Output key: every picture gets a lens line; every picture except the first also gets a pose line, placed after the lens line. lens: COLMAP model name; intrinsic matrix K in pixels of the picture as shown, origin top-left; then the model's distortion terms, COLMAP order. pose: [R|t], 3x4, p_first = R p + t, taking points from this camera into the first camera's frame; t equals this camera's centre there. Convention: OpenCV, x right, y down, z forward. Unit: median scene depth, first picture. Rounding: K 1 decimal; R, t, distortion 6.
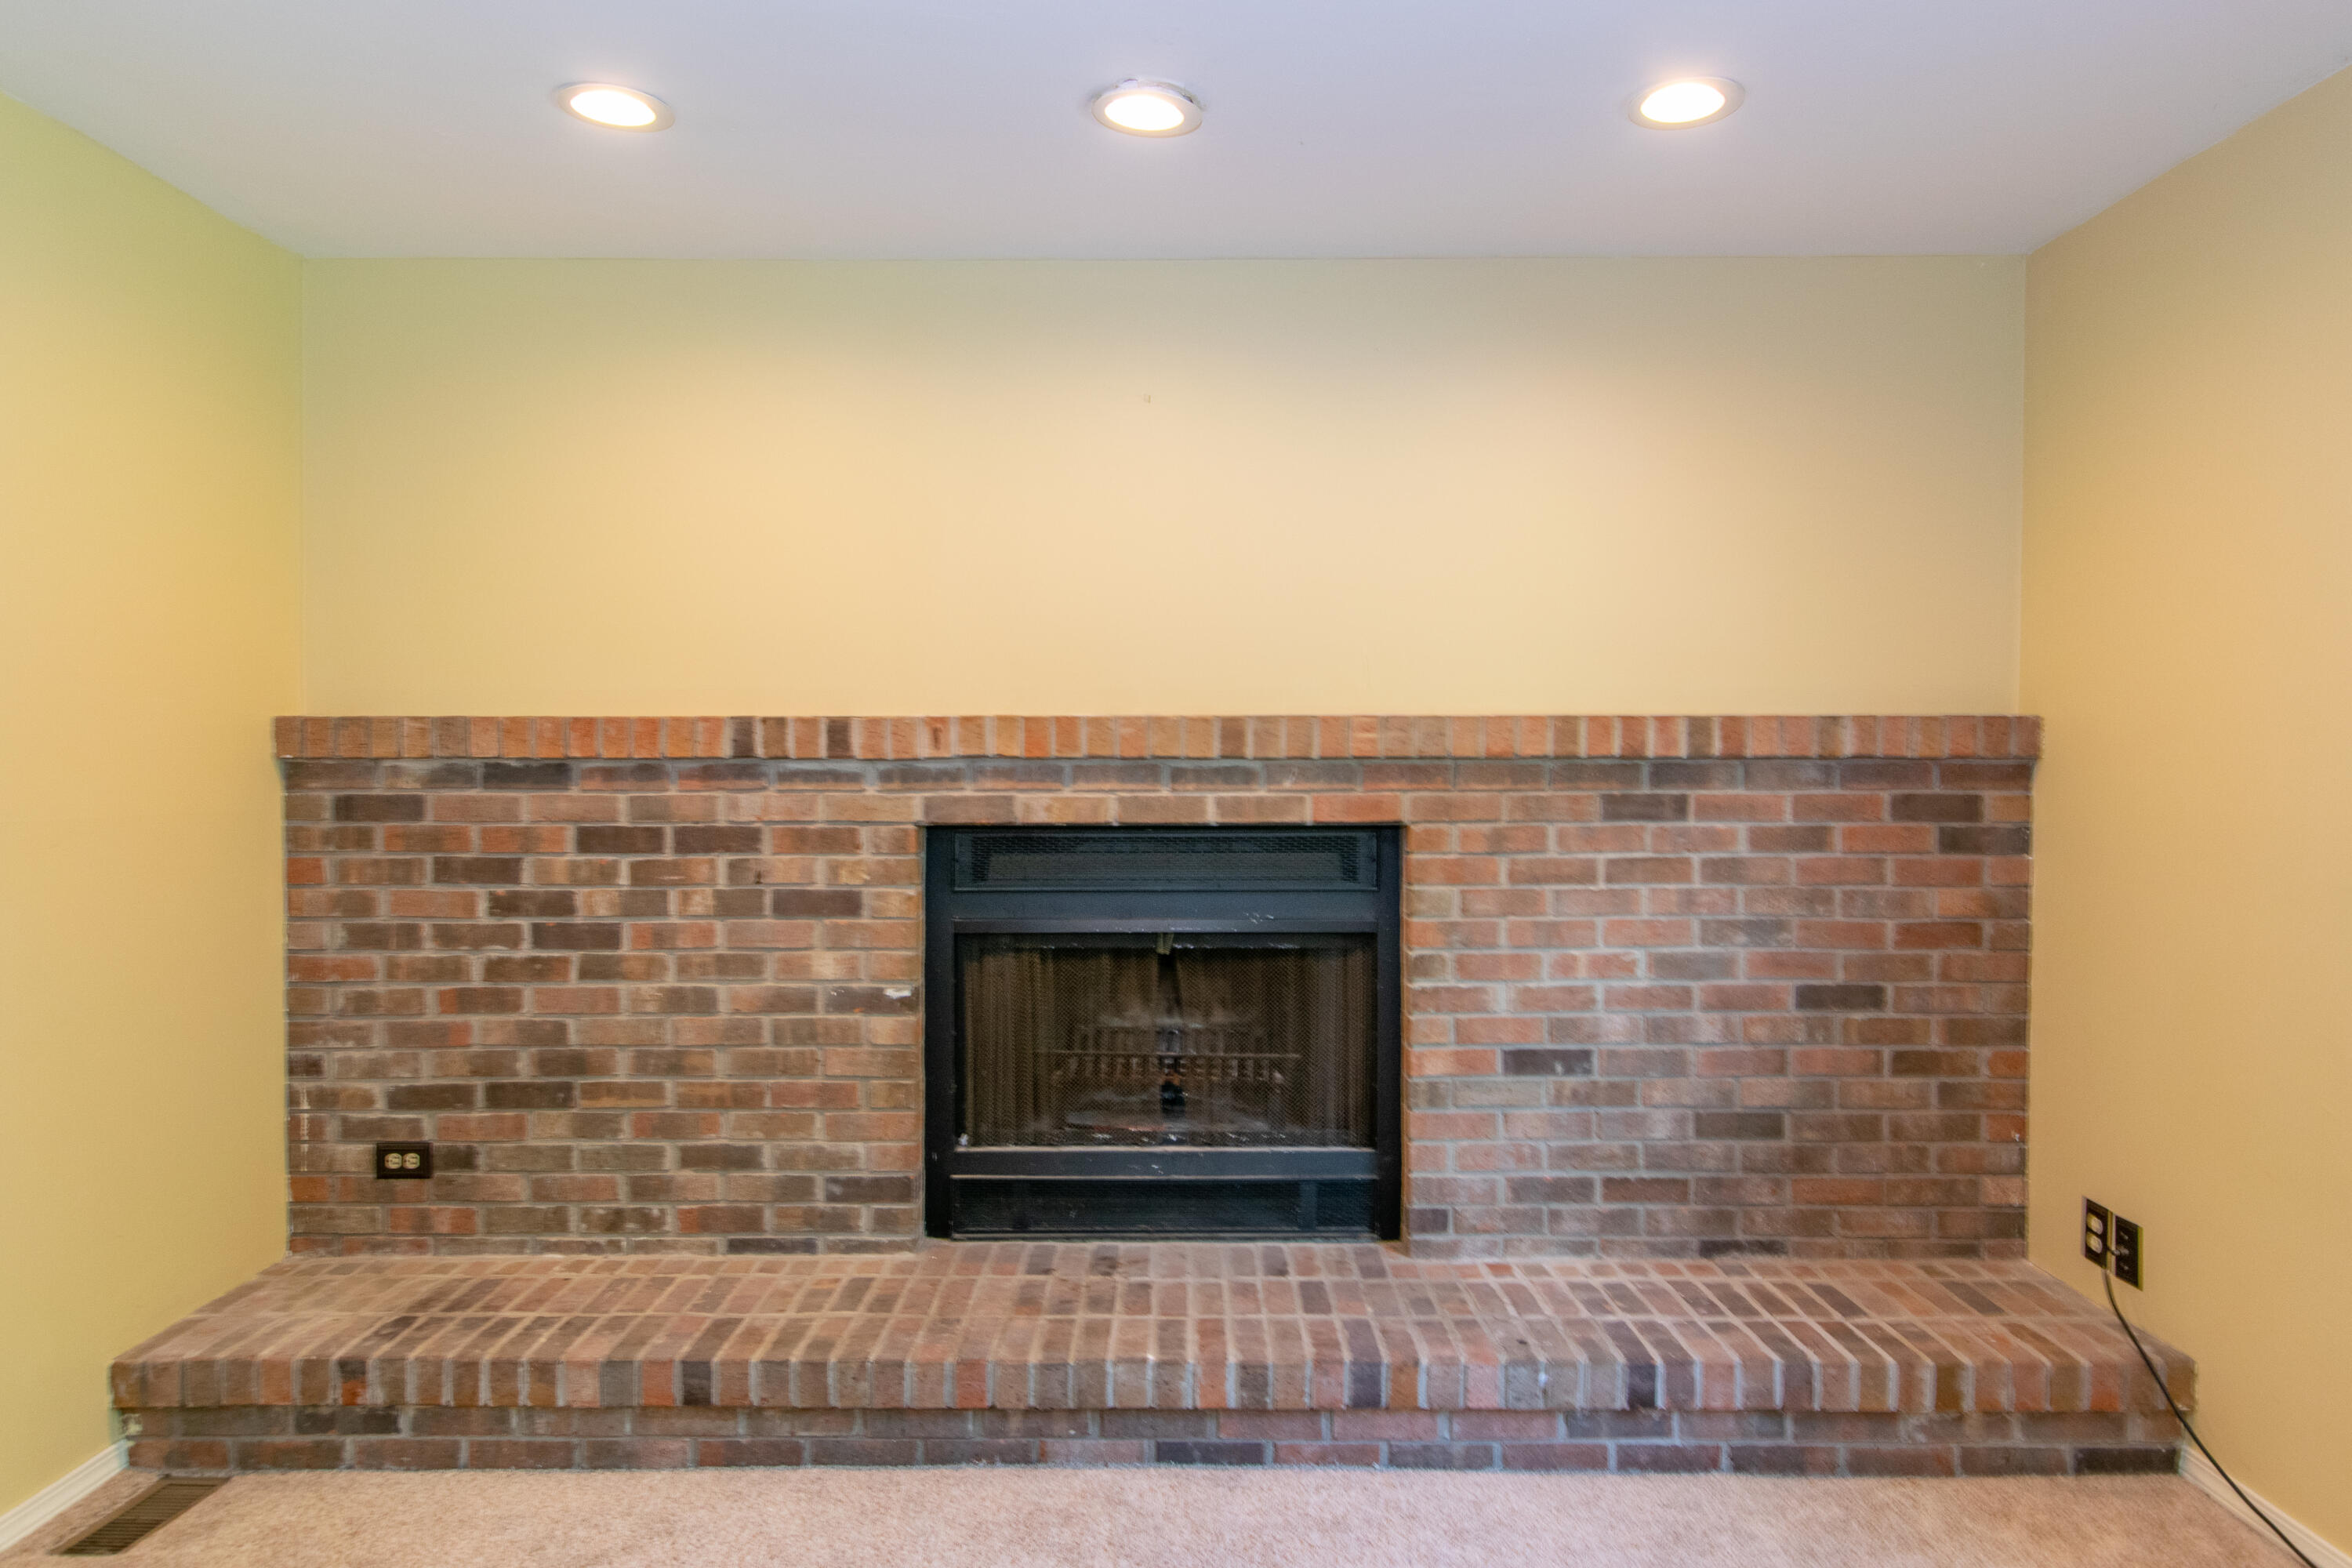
lens RADIAL K [[1441.3, 0, 1165.6], [0, 1441.3, 797.9], [0, 0, 1]] dist [0.002662, 0.001103]
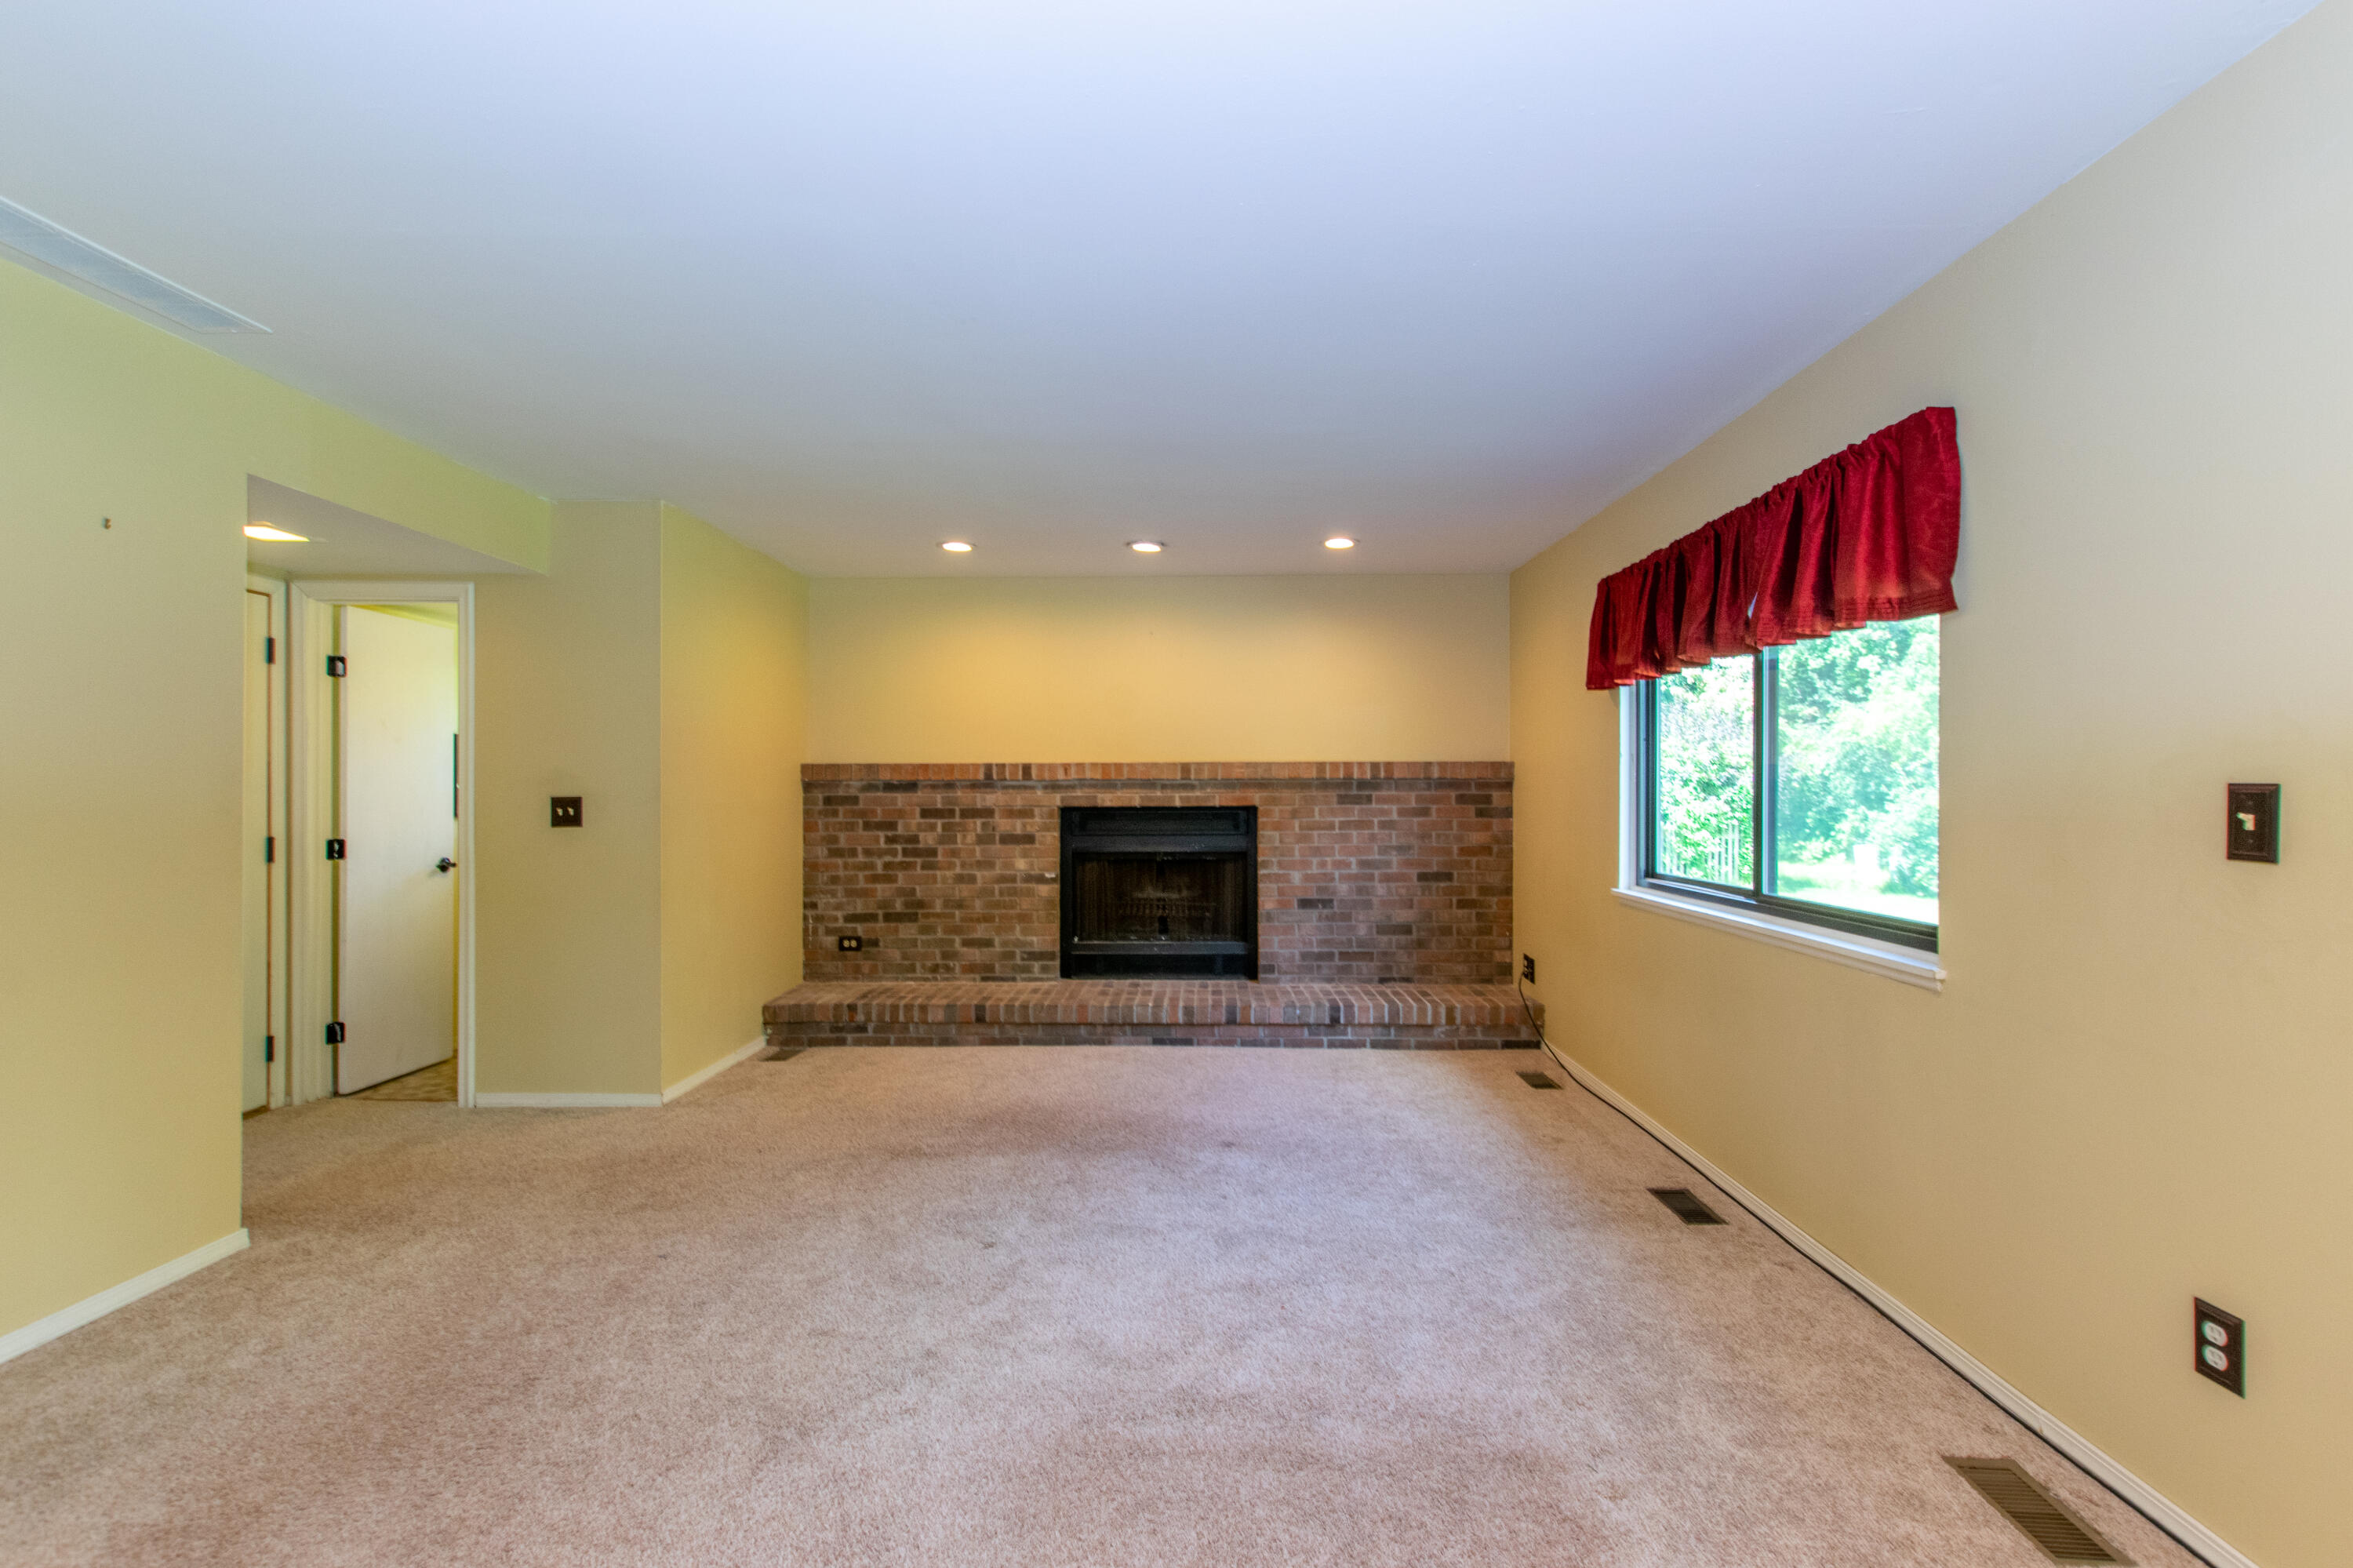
lens RADIAL K [[1027.4, 0, 1177.7], [0, 1027.4, 791.8], [0, 0, 1]] dist [0.002438, -0.000025]
pose [[0.999937, -0.002236, -0.011000, 0.051528], [0.001974, 0.999717, -0.023692, 0.034777], [0.011050, 0.023668, 0.999659, -0.753608]]
